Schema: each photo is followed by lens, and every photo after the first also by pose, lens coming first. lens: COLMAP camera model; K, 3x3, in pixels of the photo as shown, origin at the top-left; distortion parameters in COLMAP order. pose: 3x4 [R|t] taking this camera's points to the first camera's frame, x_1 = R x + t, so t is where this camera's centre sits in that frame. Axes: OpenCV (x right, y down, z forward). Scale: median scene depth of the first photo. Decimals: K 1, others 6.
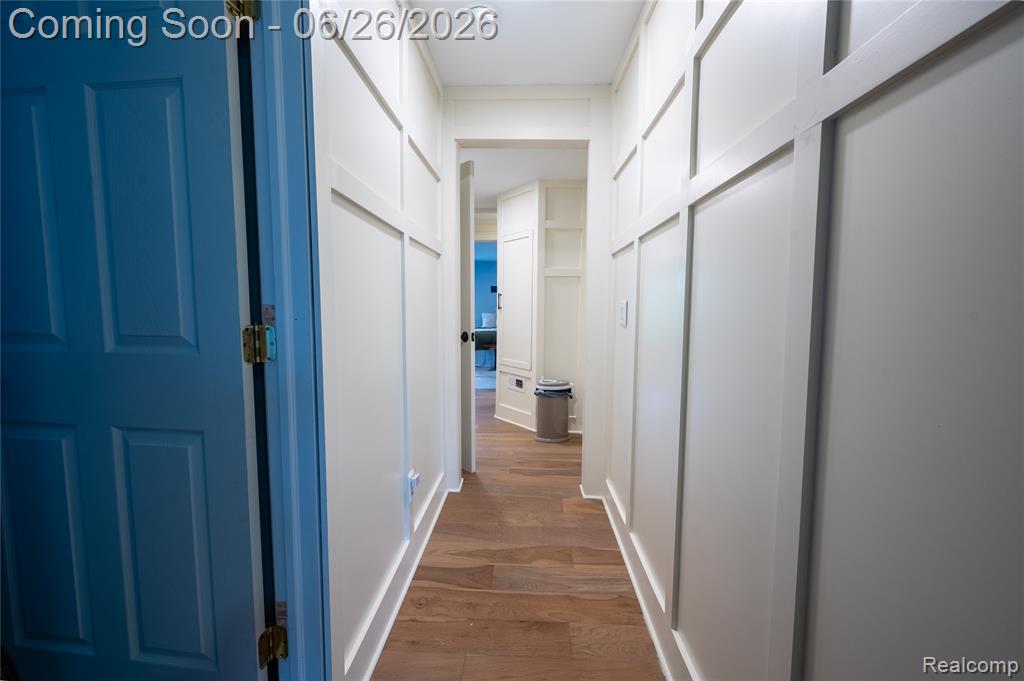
lens RADIAL K [[409.5, 0, 500.3], [0, 409.5, 344.0], [0, 0, 1]] dist [-0.000078, -0.000080]
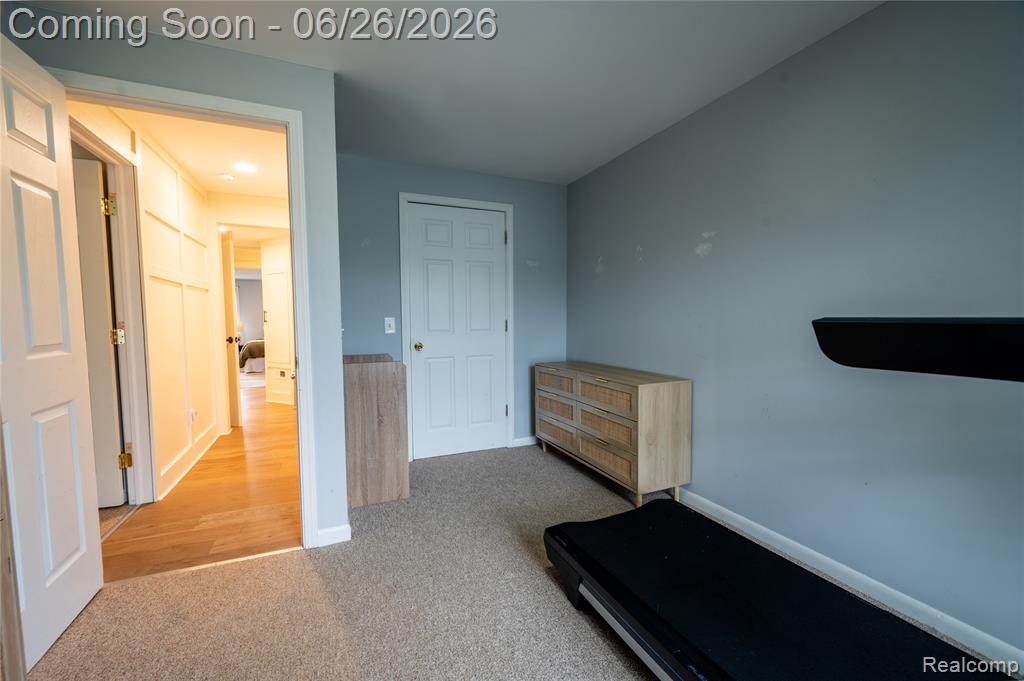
lens RADIAL K [[399.6, 0, 513.4], [0, 399.6, 344.6], [0, 0, 1]] dist [0.000189, -0.000059]
pose [[0.884868, -0.035725, 0.464469, 0.193198], [0.047739, 0.998760, -0.014129, 0.087964], [-0.463389, 0.034675, 0.885477, -1.030084]]
